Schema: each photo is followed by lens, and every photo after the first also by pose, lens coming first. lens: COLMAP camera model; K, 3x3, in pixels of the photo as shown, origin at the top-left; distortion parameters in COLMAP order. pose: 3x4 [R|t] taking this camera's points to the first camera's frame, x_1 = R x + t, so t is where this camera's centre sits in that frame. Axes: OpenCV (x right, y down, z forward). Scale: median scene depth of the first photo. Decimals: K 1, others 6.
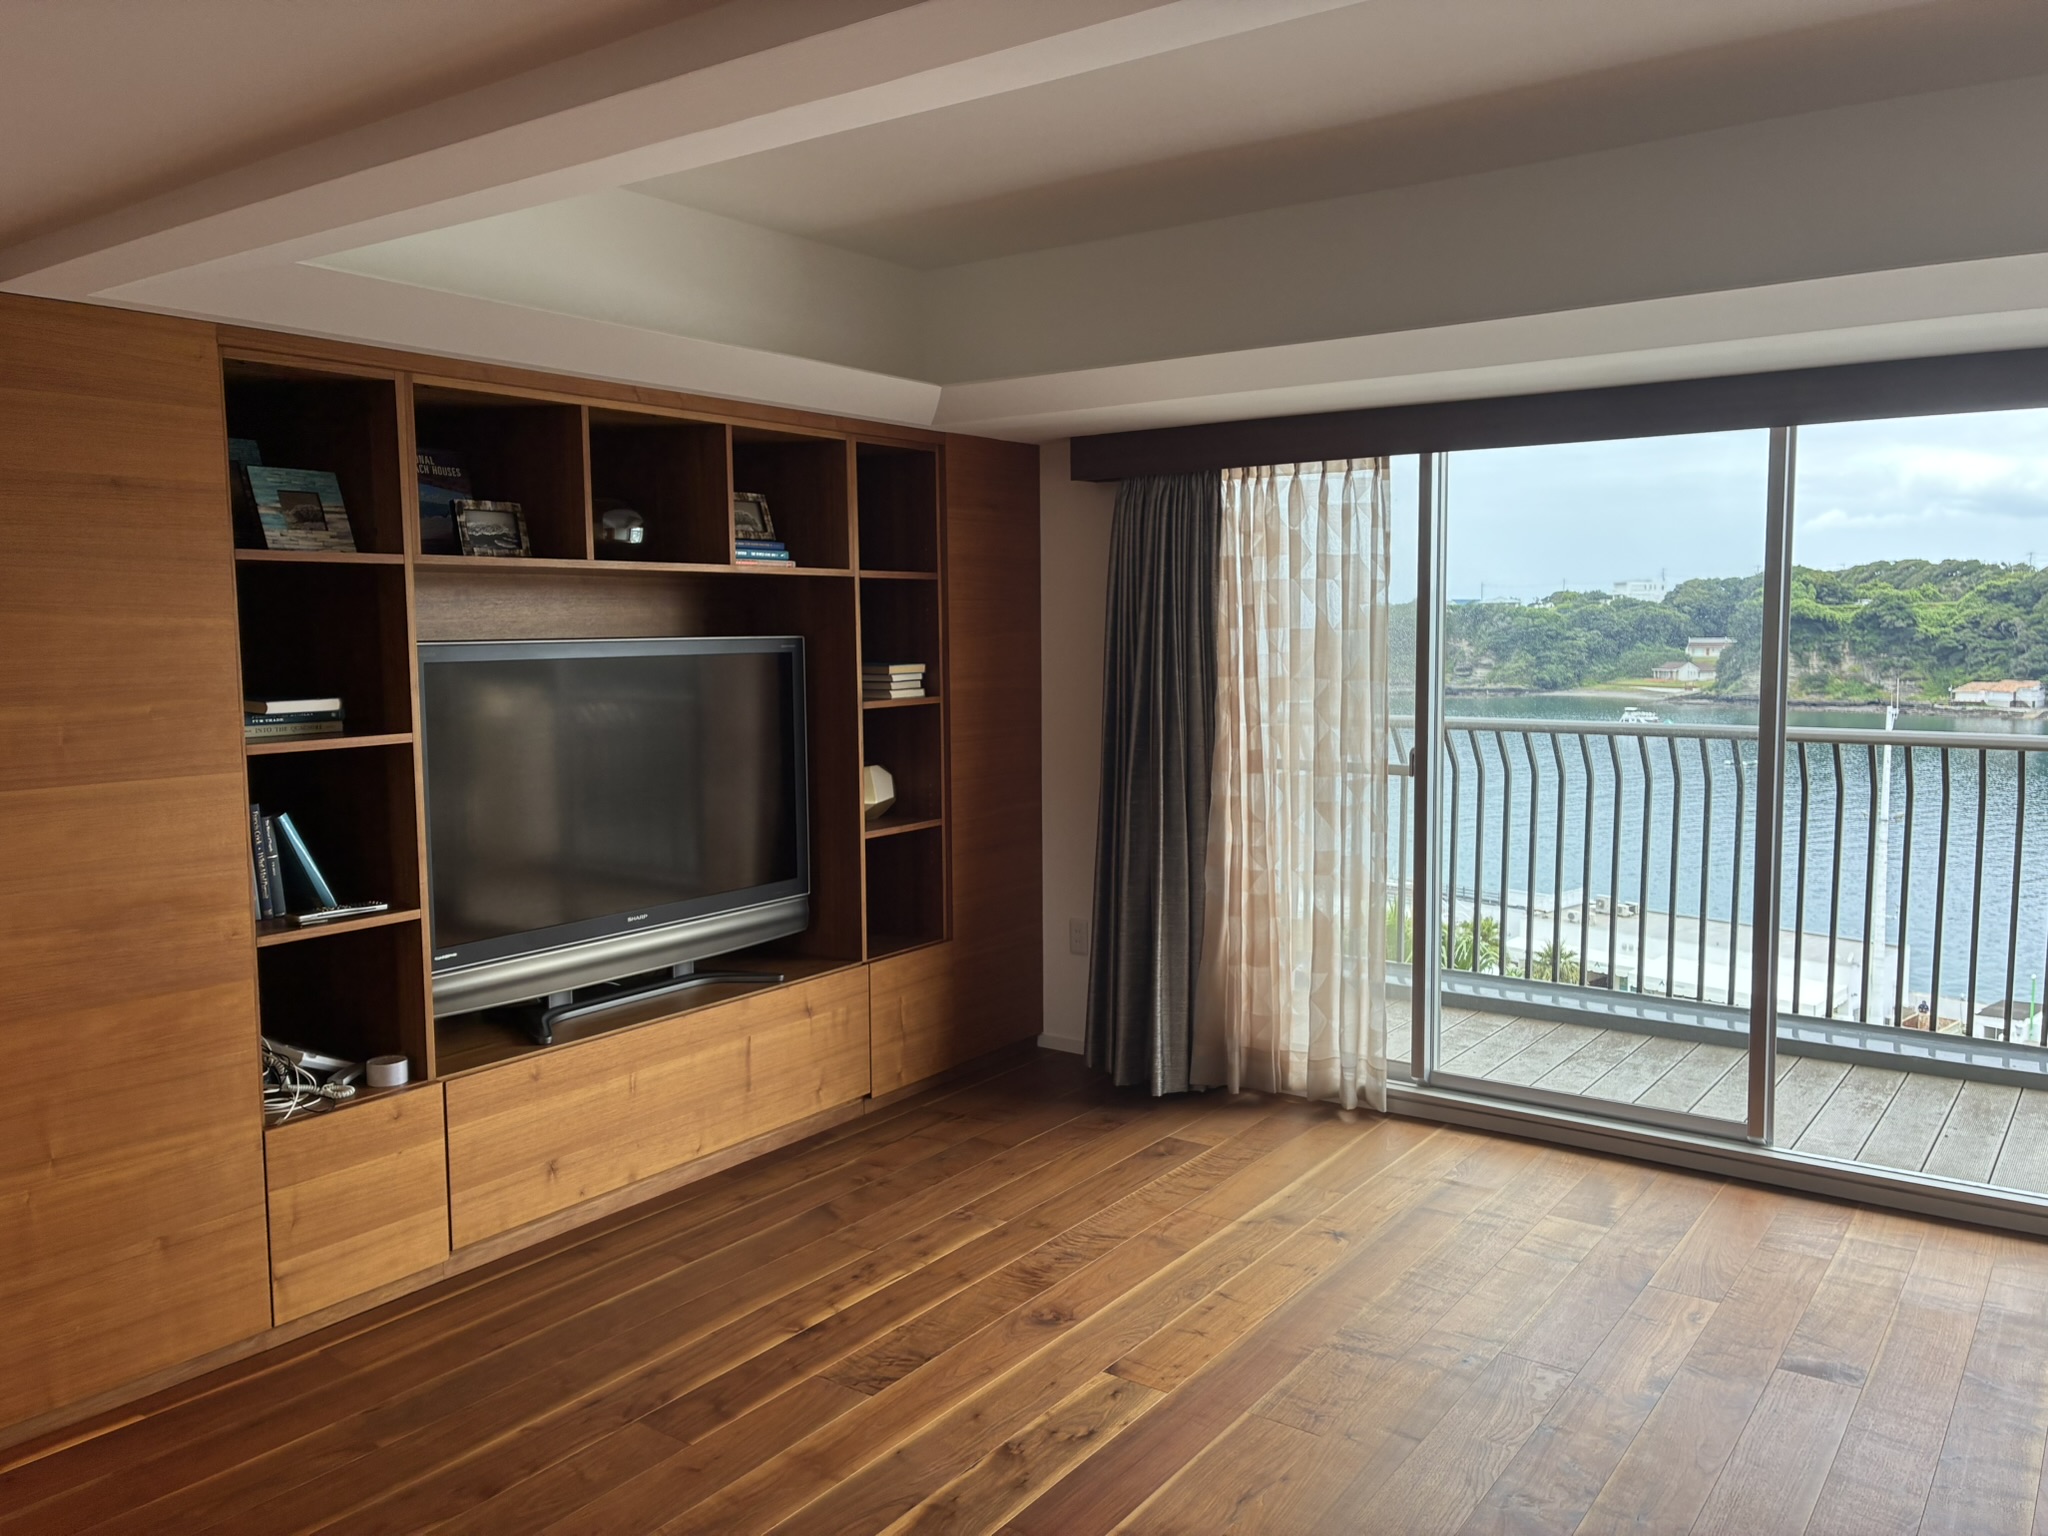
lens RADIAL K [[1576.3, 0, 1024.0], [0, 1576.3, 768.0], [0, 0, 1]] dist [0.073961, -0.080819]
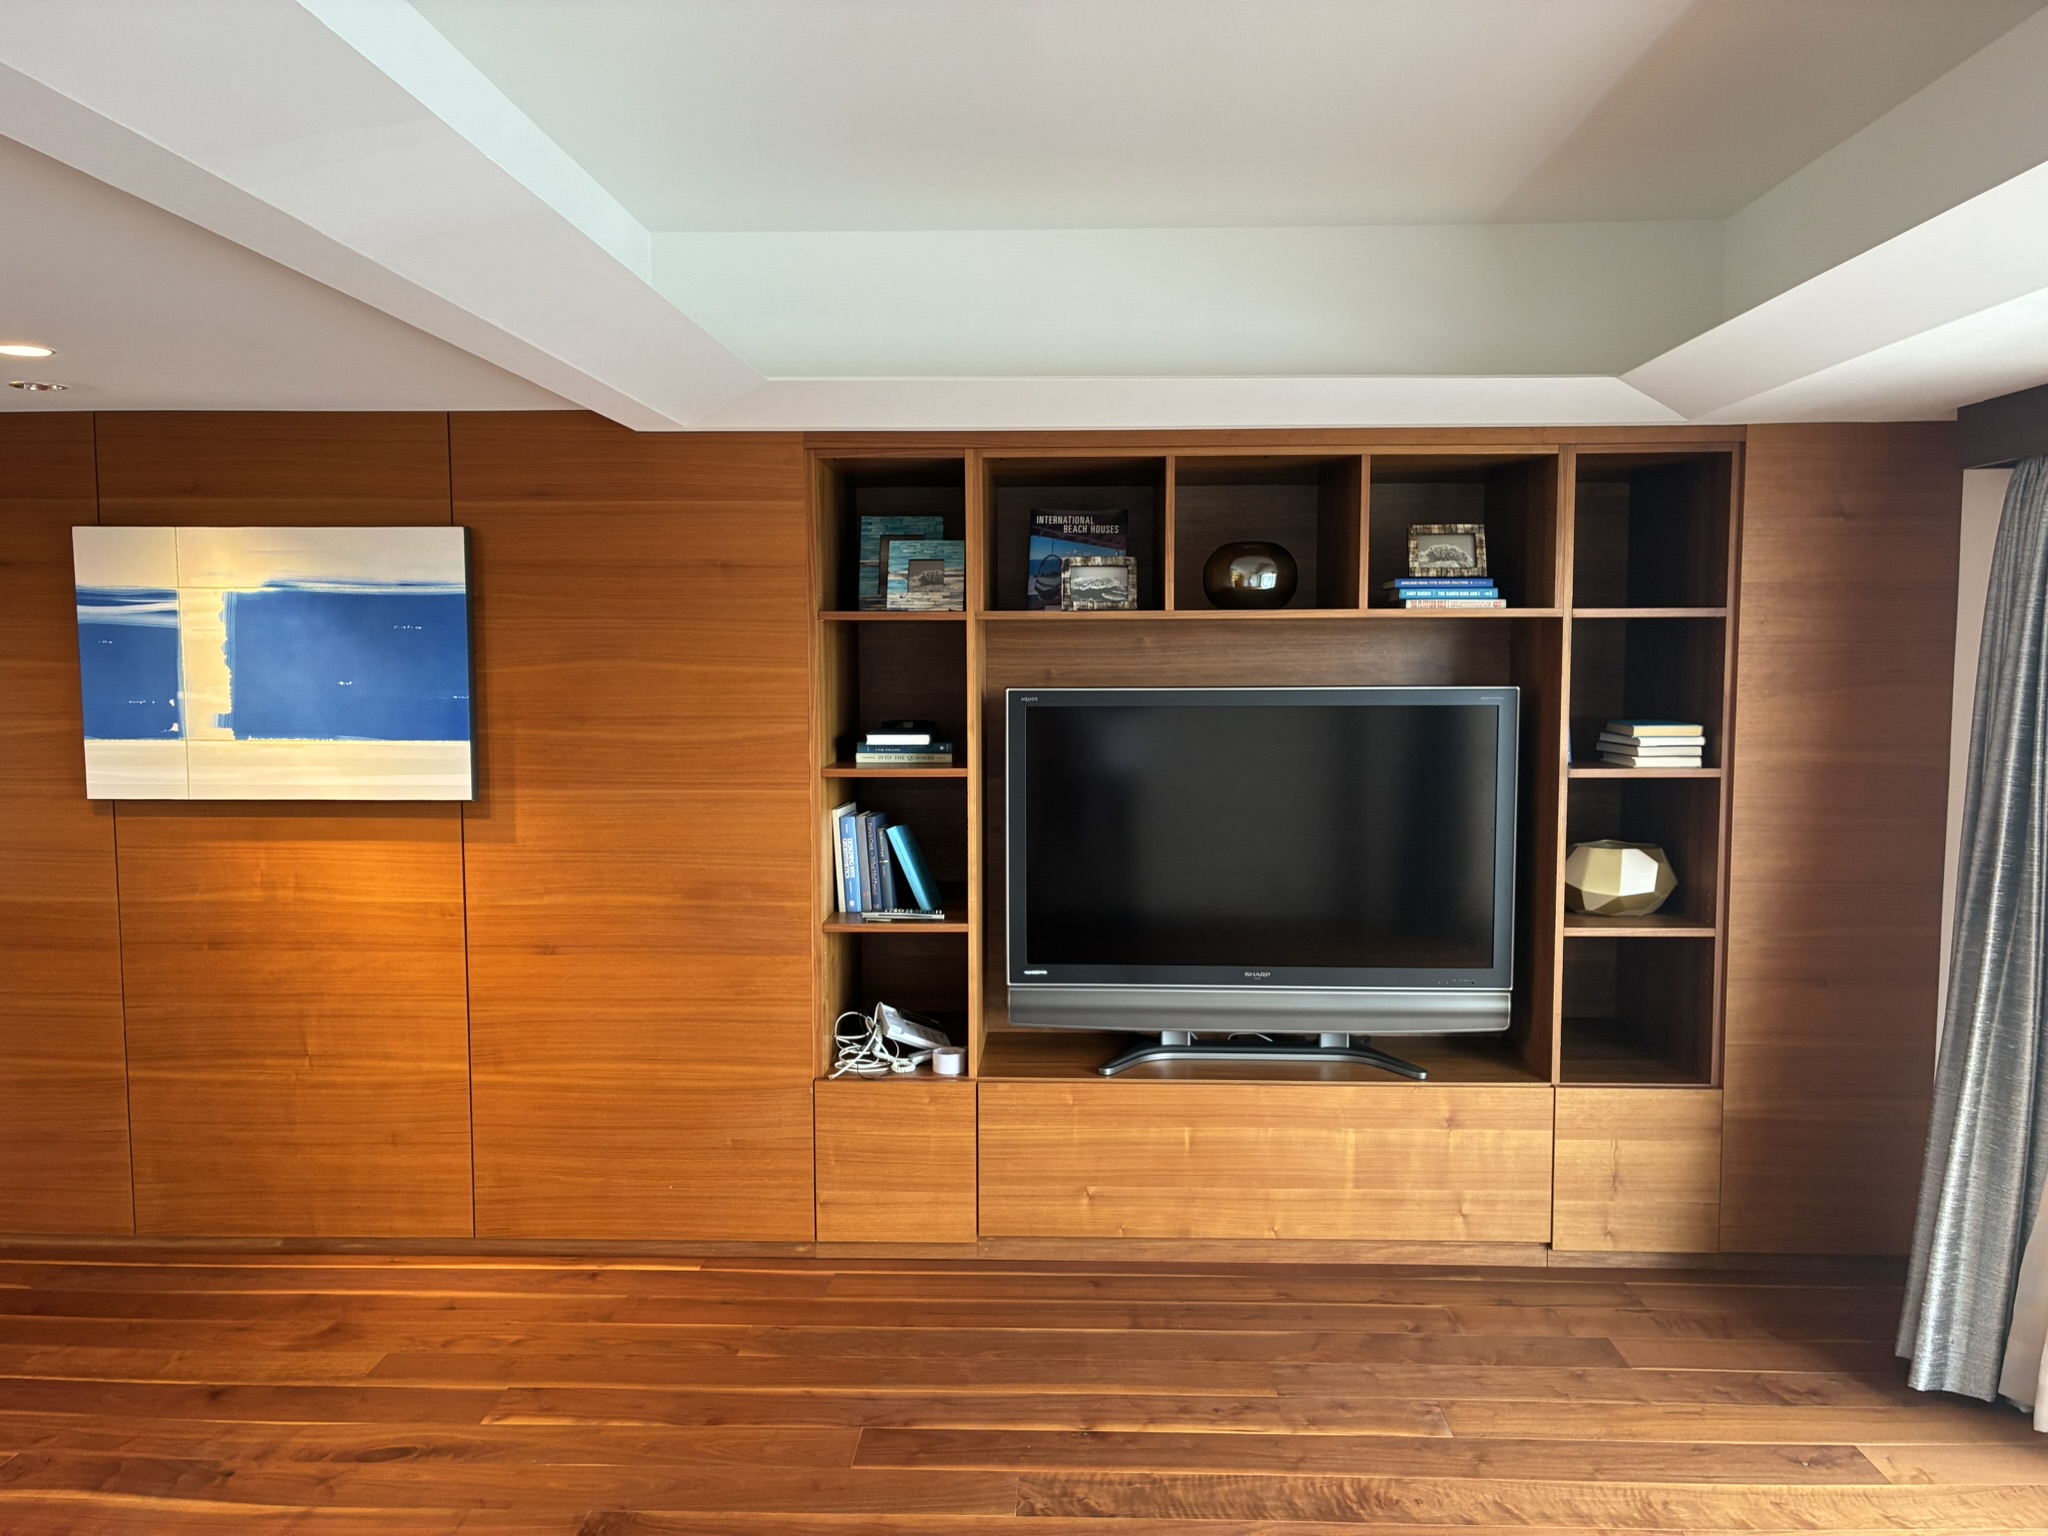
lens RADIAL K [[1576.3, 0, 1024.0], [0, 1576.3, 768.0], [0, 0, 1]] dist [0.073961, -0.080819]
pose [[0.557015, 0.072471, -0.827335, 0.511990], [-0.080999, 0.996177, 0.032728, -0.056038], [0.826543, 0.048783, 0.560755, 0.364374]]
